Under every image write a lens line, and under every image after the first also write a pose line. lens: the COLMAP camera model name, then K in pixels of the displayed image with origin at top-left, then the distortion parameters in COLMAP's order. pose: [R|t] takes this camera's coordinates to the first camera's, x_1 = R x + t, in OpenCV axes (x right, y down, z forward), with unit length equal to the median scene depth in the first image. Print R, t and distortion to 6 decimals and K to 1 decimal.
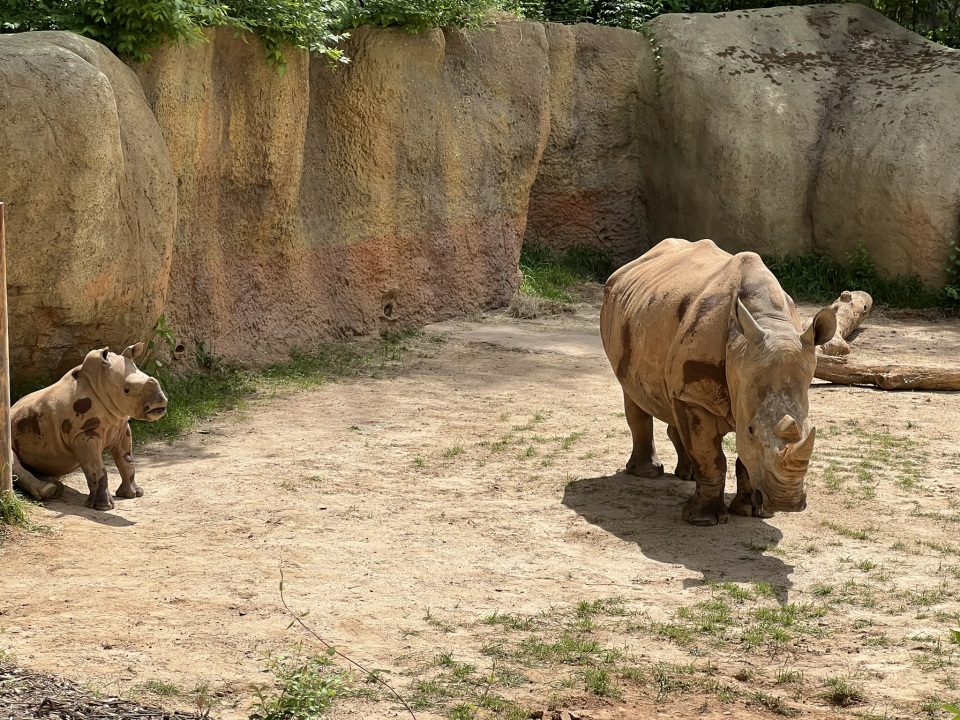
lens RADIAL K [[2820.5, 0, 484.5], [0, 2820.5, 342.6], [0, 0, 1]] dist [-0.554455, 16.446414]
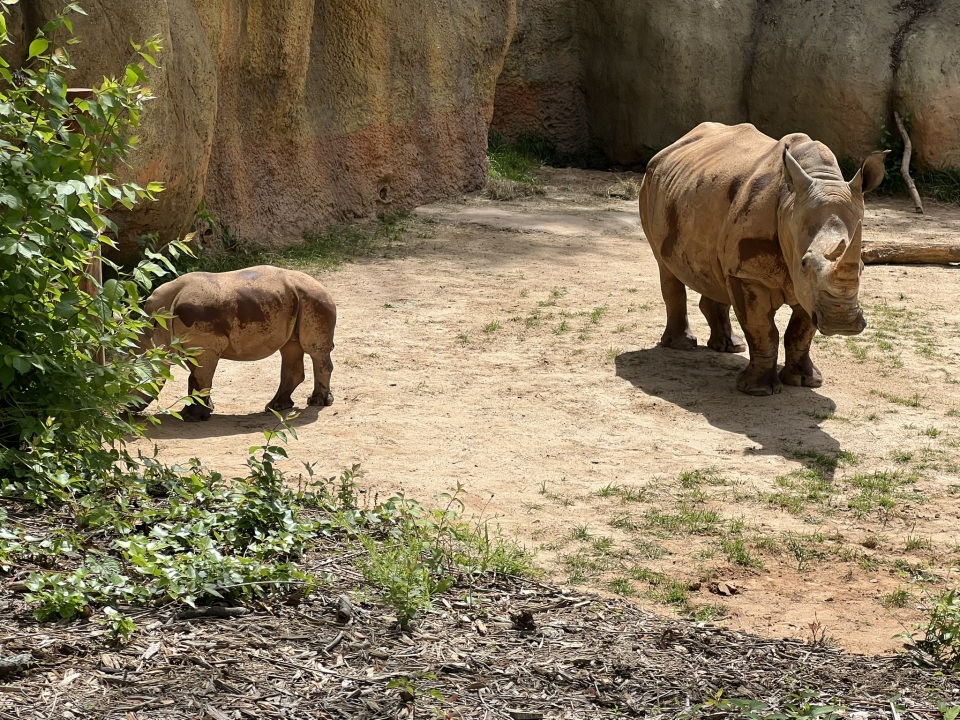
lens RADIAL K [[2449.3, 0, 460.0], [0, 2449.3, 357.9], [0, 0, 1]] dist [-0.307320, 7.906100]
pose [[0.996013, -0.014772, 0.087978, -0.101015], [0.009913, 0.998414, 0.055421, -0.000680], [-0.088657, -0.054328, 0.994579, 0.089757]]
